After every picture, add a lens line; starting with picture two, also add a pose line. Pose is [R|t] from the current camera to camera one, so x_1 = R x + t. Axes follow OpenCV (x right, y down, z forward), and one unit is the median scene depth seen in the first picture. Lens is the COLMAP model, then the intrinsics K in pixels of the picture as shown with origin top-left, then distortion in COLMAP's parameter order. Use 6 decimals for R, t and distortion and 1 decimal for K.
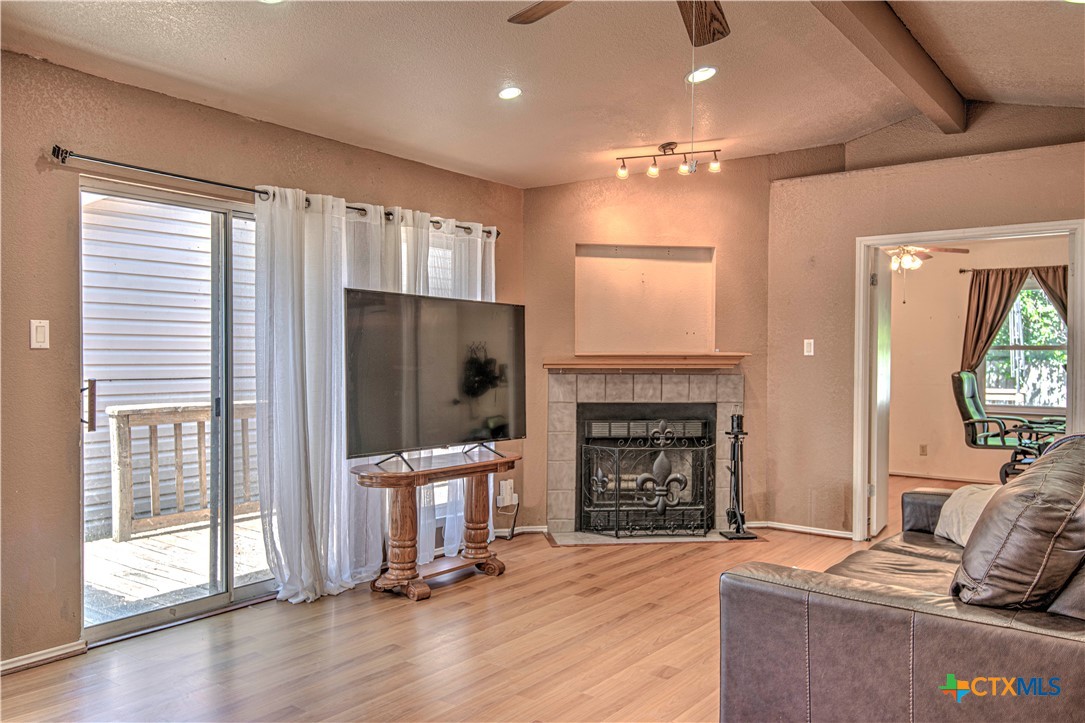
lens RADIAL K [[855.9, 0, 573.1], [0, 855.9, 374.3], [0, 0, 1]] dist [0.050483, -0.012561]
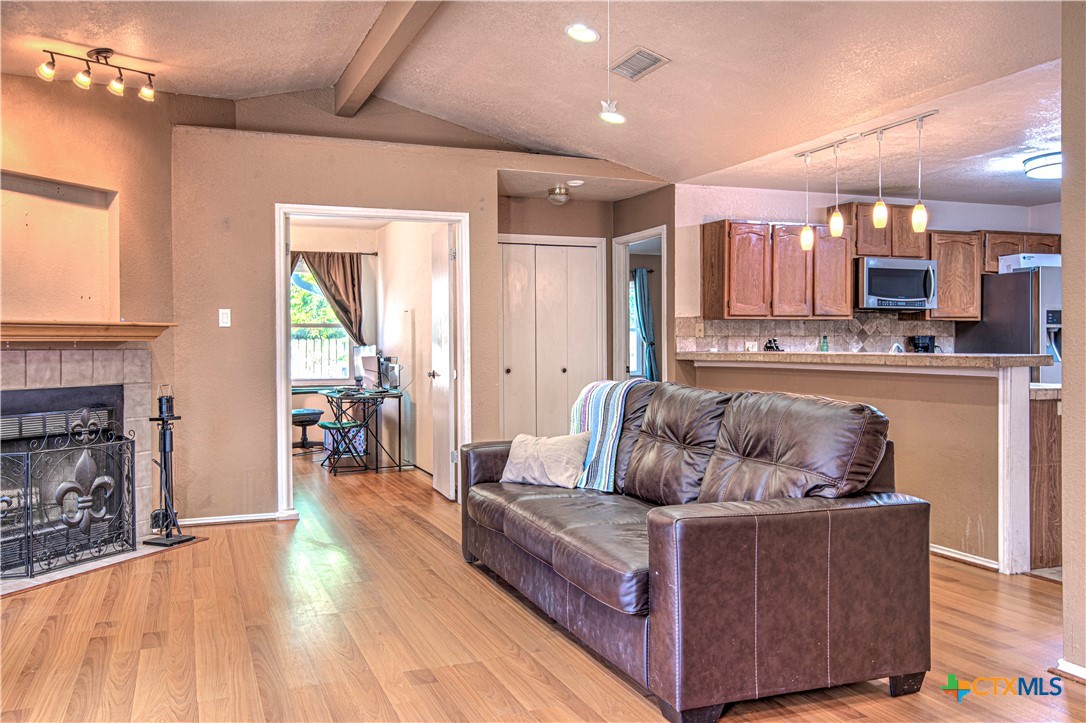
lens RADIAL K [[856.7, 0, 506.2], [0, 856.7, 351.7], [0, 0, 1]] dist [0.050483, -0.012561]
pose [[0.554970, -0.017477, 0.831687, -0.315190], [0.028832, 0.999583, 0.001766, 0.011441], [-0.831370, 0.022999, 0.555242, 0.248108]]
